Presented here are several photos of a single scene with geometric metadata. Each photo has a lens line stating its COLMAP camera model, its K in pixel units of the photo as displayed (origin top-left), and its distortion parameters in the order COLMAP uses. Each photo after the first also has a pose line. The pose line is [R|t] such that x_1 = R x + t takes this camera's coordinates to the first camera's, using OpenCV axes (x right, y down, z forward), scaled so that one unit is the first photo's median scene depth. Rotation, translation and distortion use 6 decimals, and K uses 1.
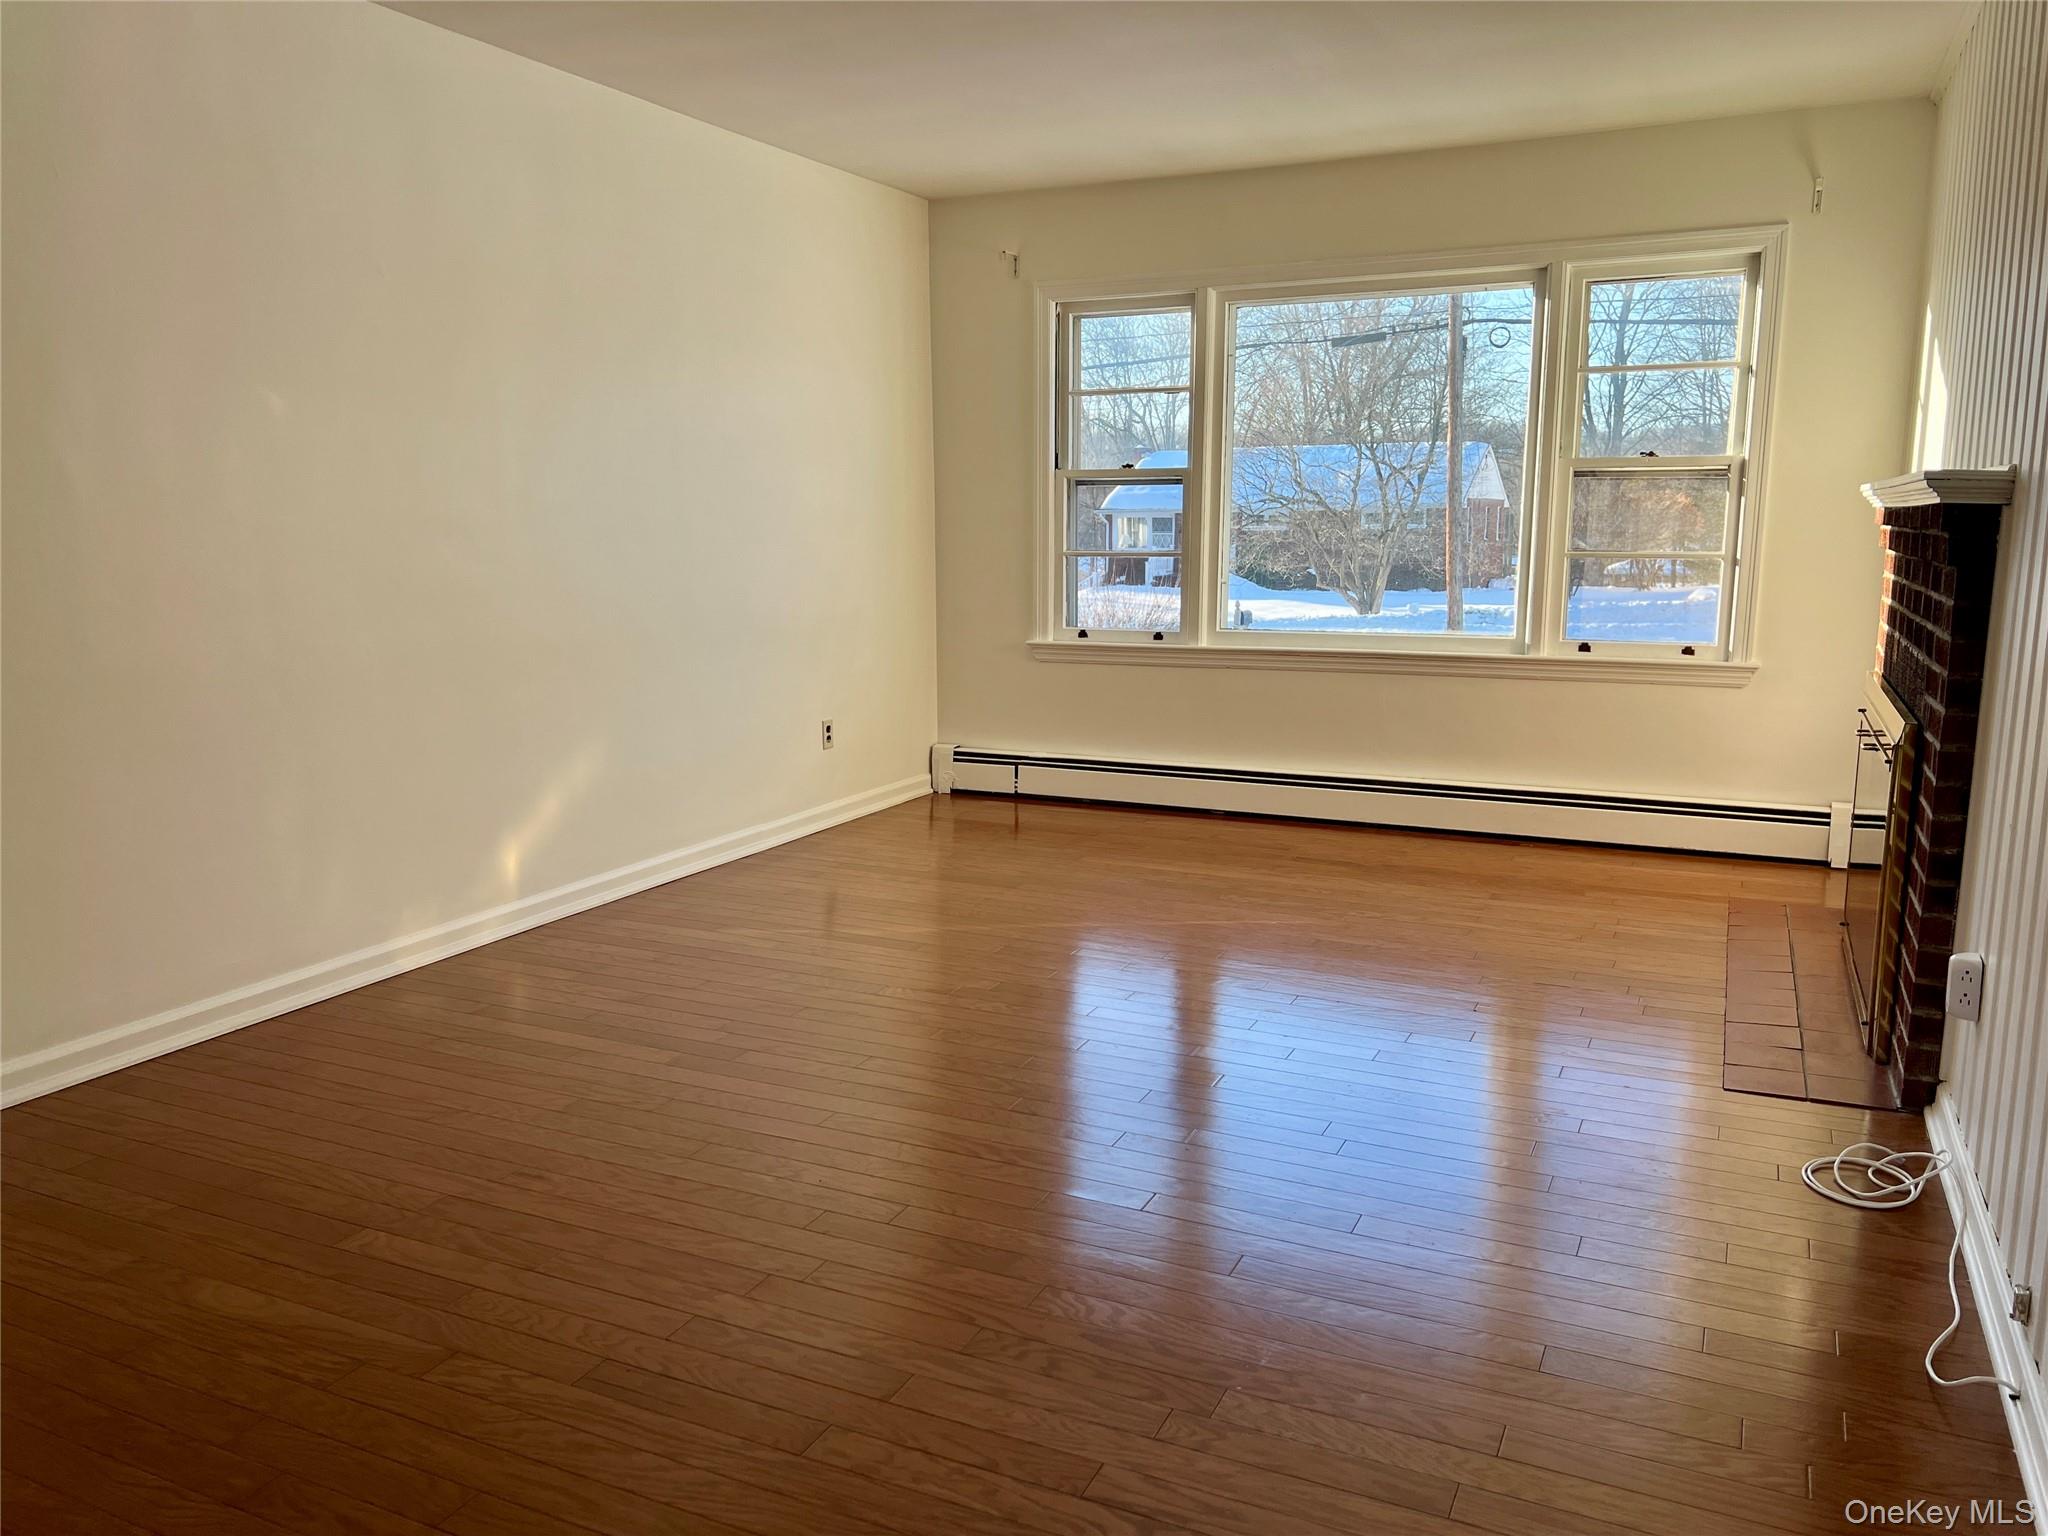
lens RADIAL K [[1533.9, 0, 1030.3], [0, 1533.9, 788.5], [0, 0, 1]] dist [0.060068, -0.070694]
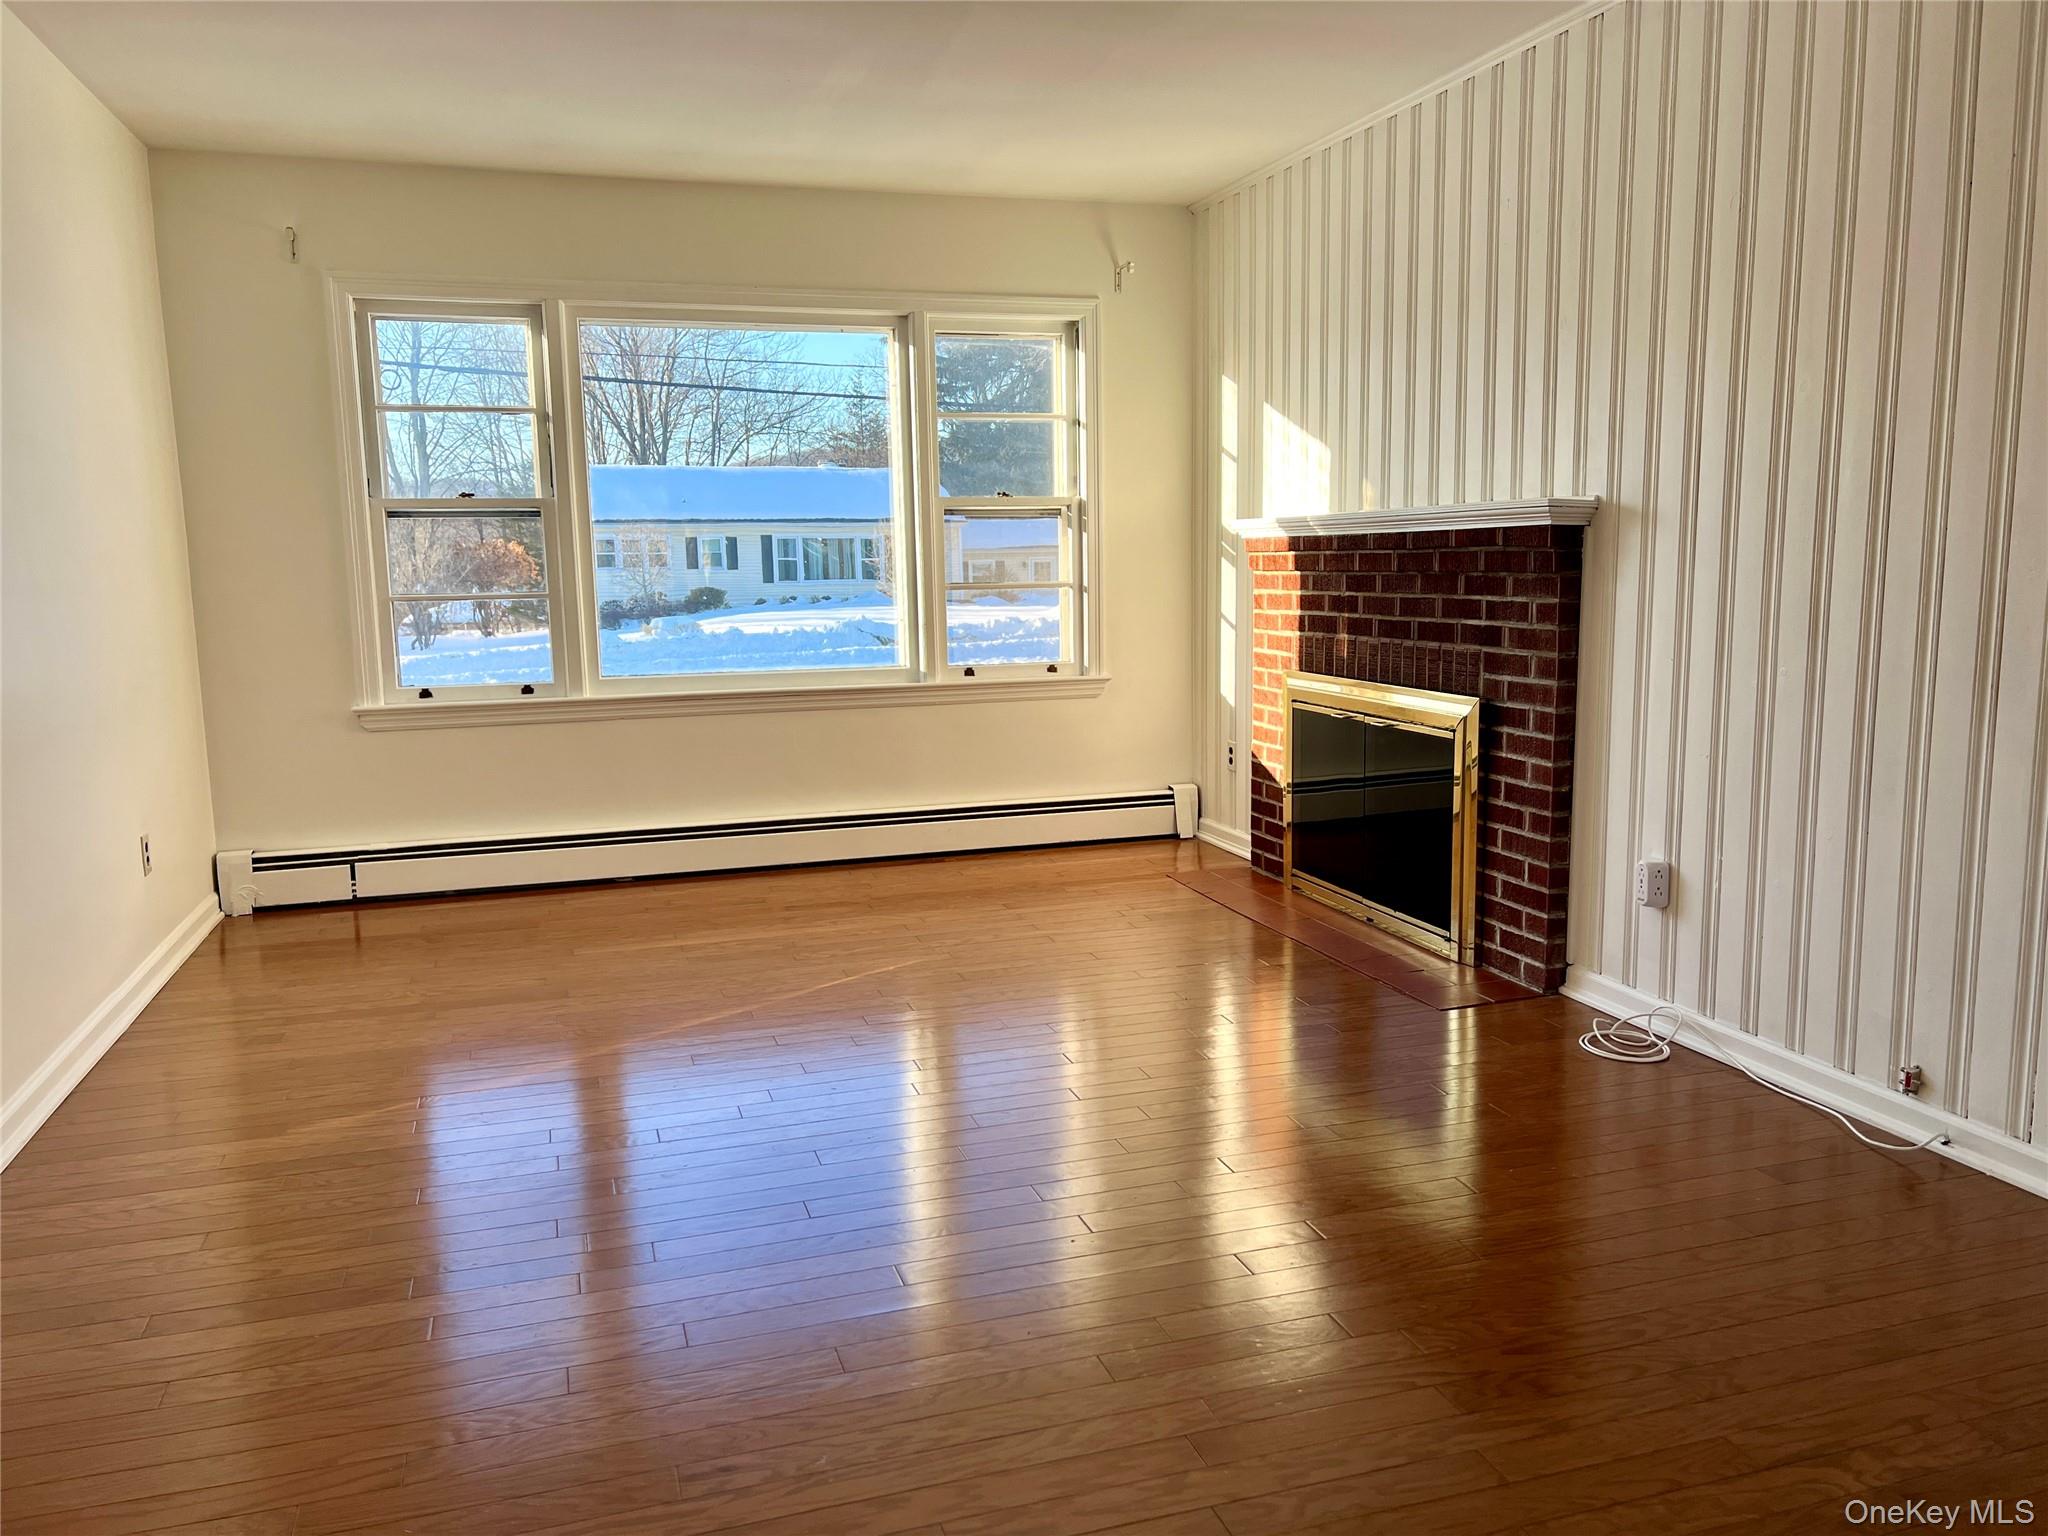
lens RADIAL K [[1533.9, 0, 1030.3], [0, 1533.9, 788.5], [0, 0, 1]] dist [0.060068, -0.070694]
pose [[0.725892, -0.113369, 0.678402, -0.386165], [0.134939, 0.990628, 0.021160, -0.030444], [-0.674443, 0.076183, 0.734386, 0.212360]]
